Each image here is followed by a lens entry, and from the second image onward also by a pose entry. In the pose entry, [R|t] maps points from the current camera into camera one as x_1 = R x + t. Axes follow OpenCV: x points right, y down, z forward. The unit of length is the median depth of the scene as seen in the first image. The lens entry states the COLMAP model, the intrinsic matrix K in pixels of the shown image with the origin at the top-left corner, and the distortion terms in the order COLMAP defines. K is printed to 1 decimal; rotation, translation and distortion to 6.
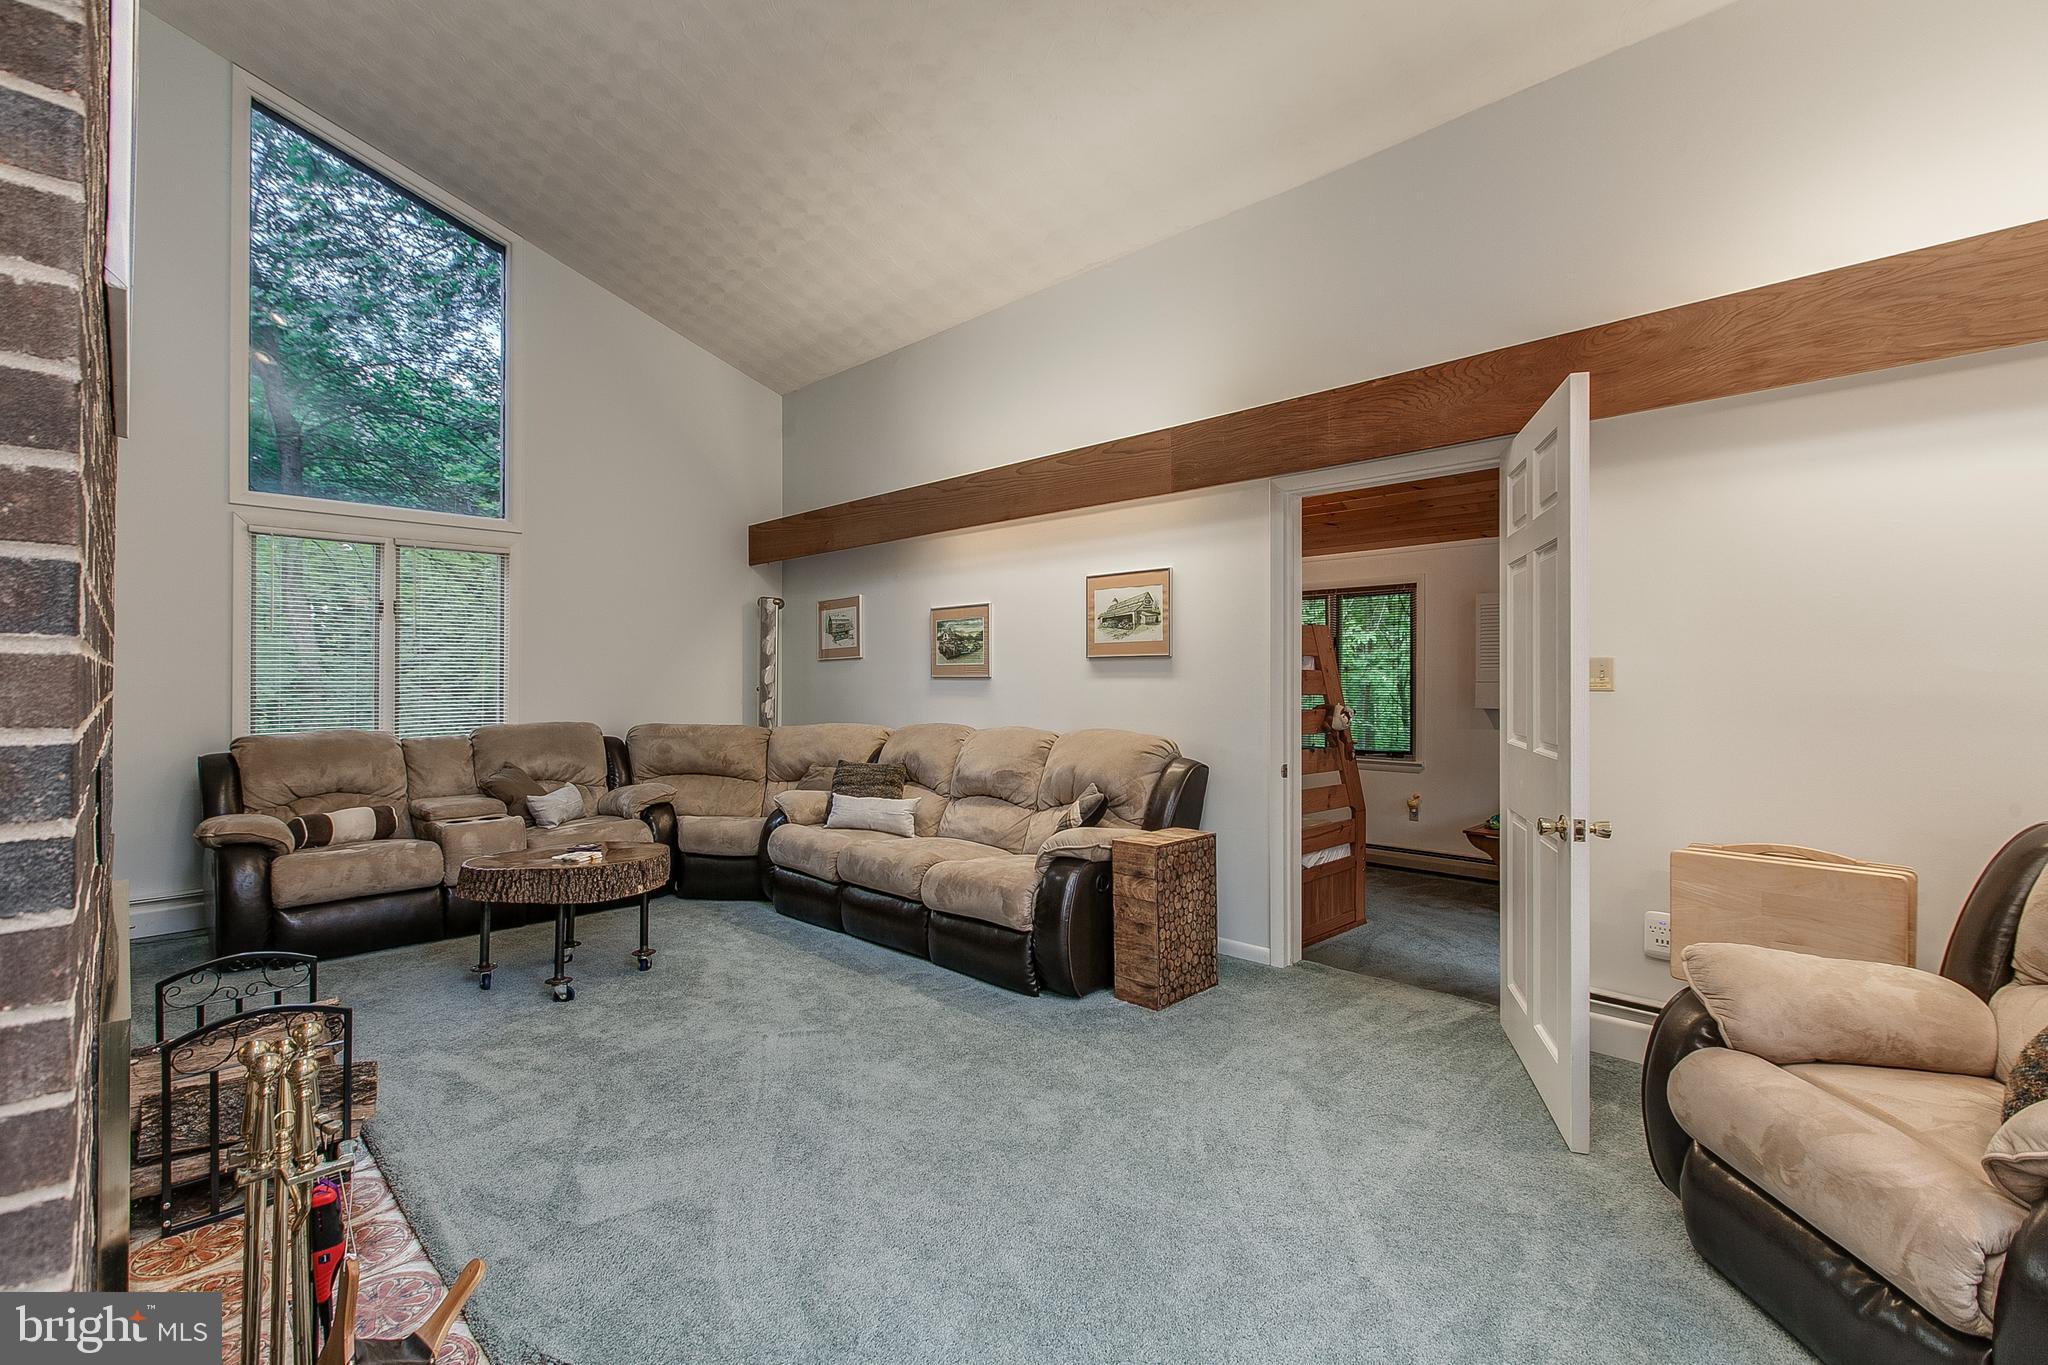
lens RADIAL K [[907.5, 0, 1024.0], [0, 907.5, 682.5], [0, 0, 1]] dist [0.002061, 0.000438]
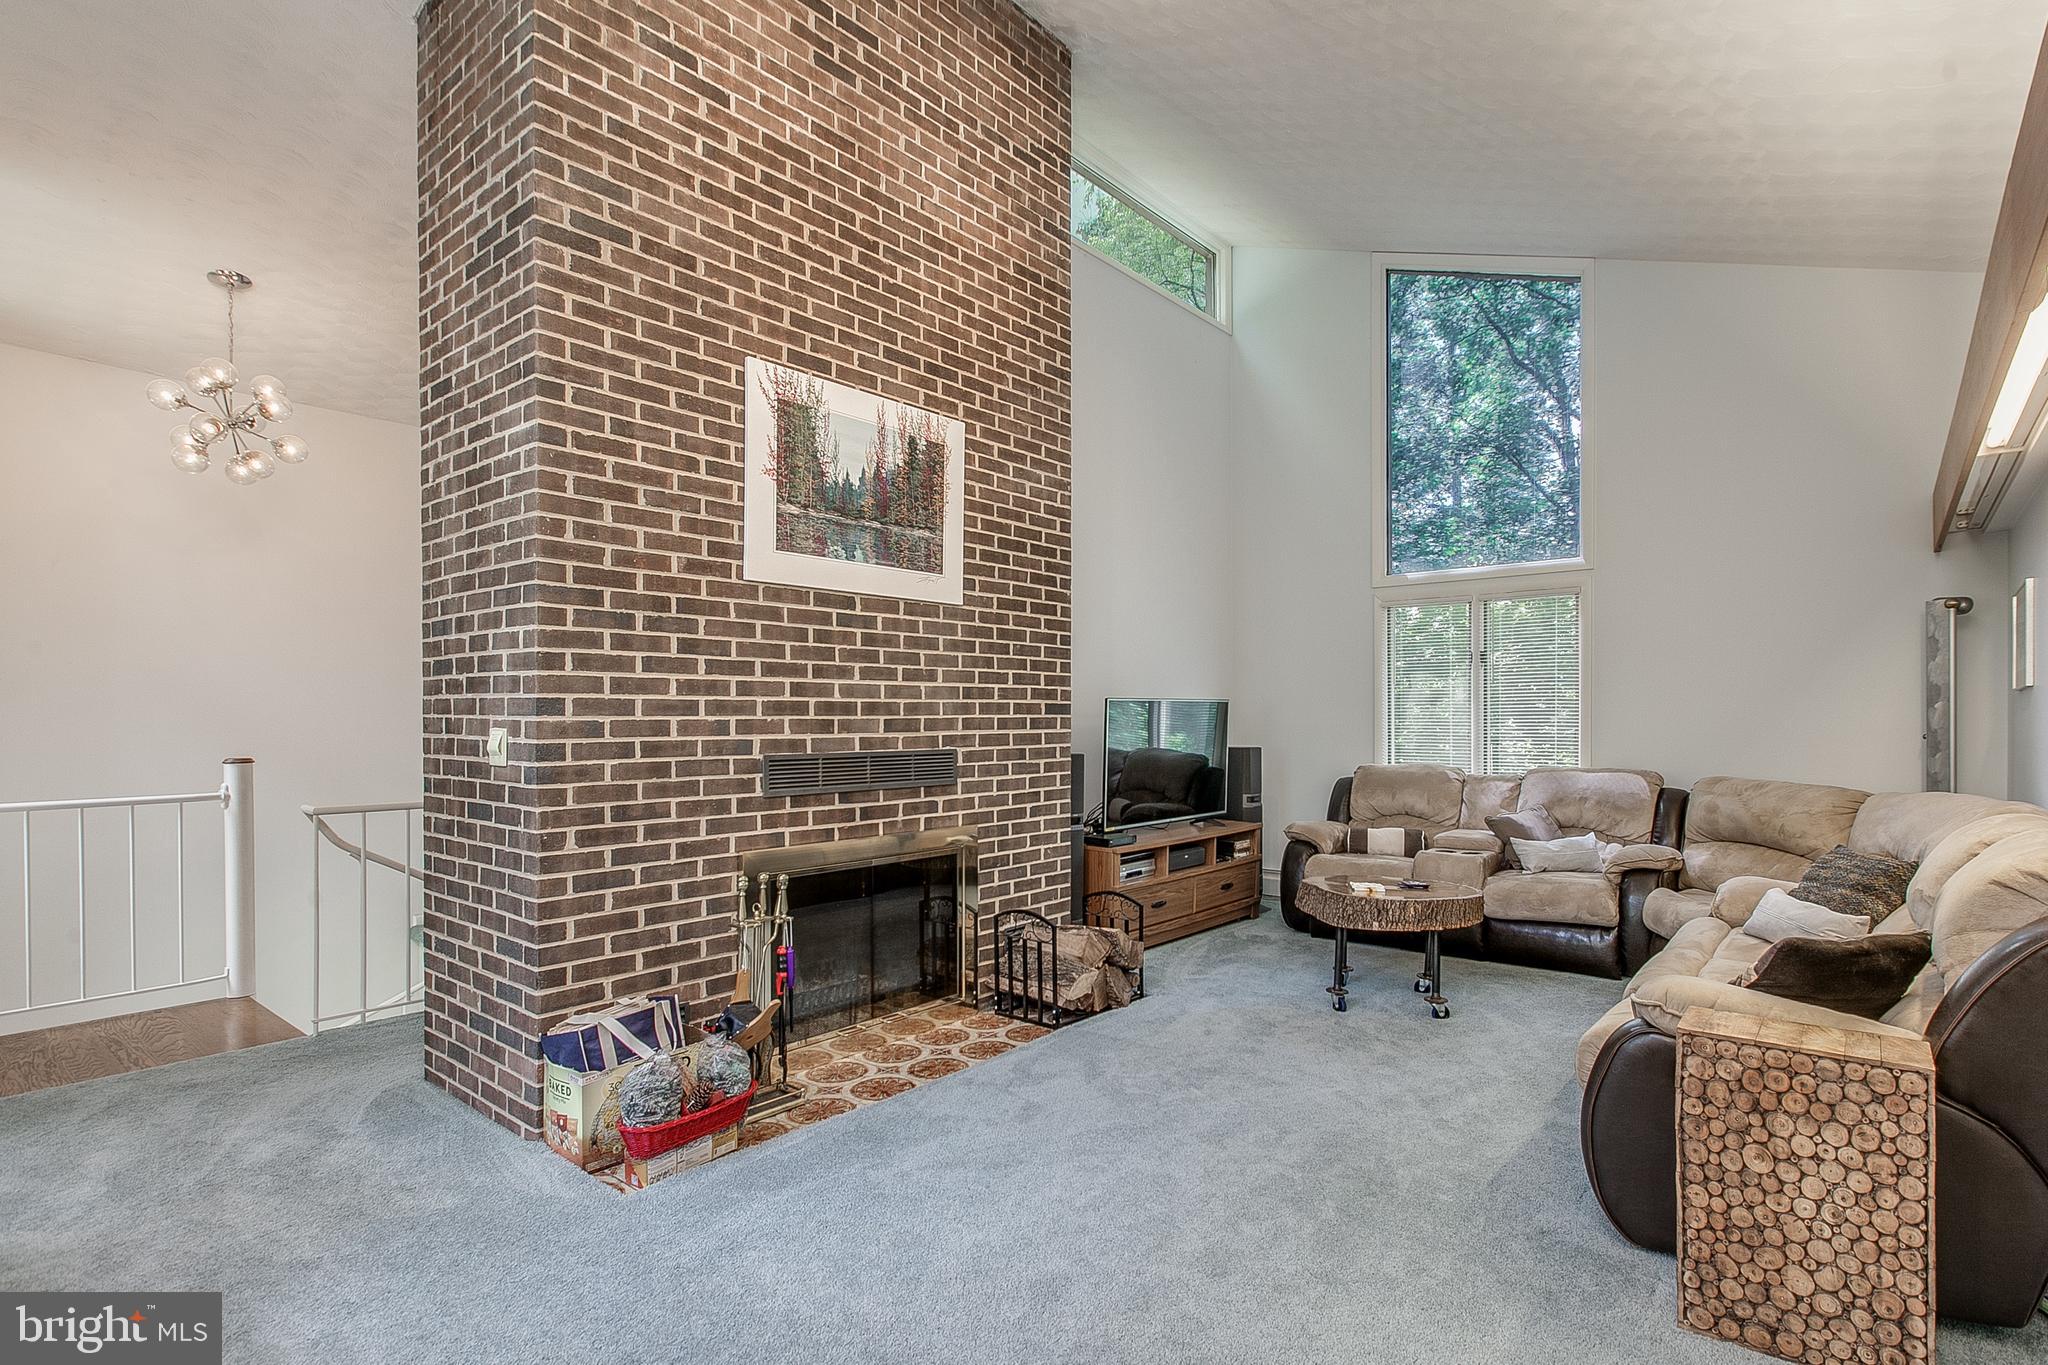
lens RADIAL K [[1003.3, 0, 1085.7], [0, 1003.3, 728.9], [0, 0, 1]] dist [0.000383, 0.000354]
pose [[0.111116, 0.008538, -0.993771, 0.682665], [-0.001073, 0.999964, 0.008471, -0.006515], [0.993807, 0.000125, 0.111121, 0.550392]]
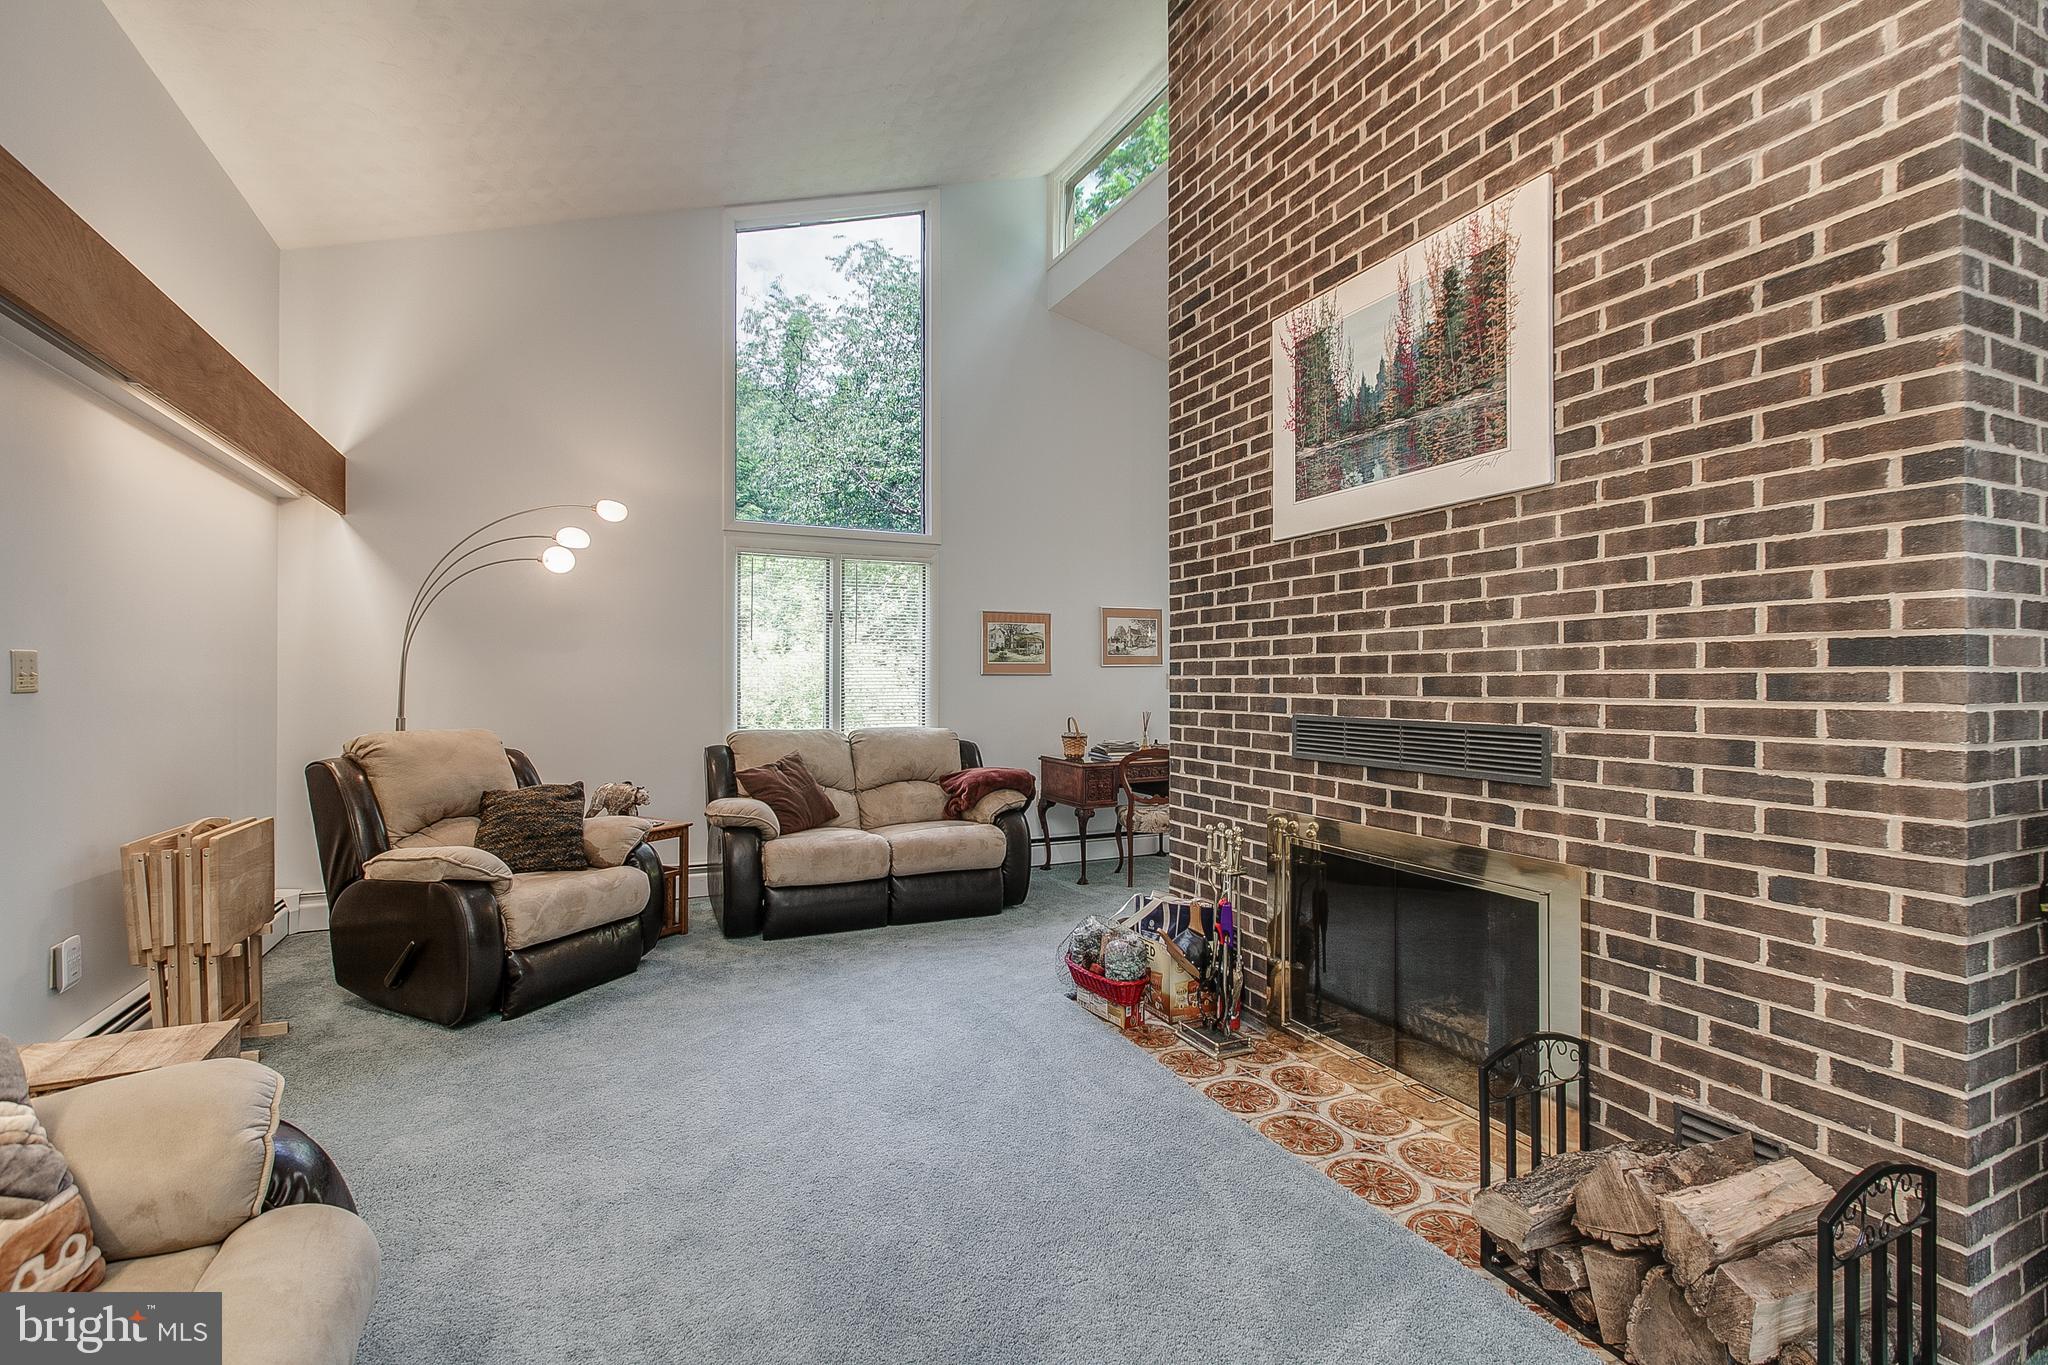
lens RADIAL K [[907.5, 0, 1024.0], [0, 907.5, 682.5], [0, 0, 1]] dist [0.002061, 0.000438]
pose [[-0.941494, -0.006175, 0.336974, -0.408994], [-0.005070, 0.999978, 0.004159, -0.004998], [-0.336992, 0.002208, -0.941505, 1.270545]]
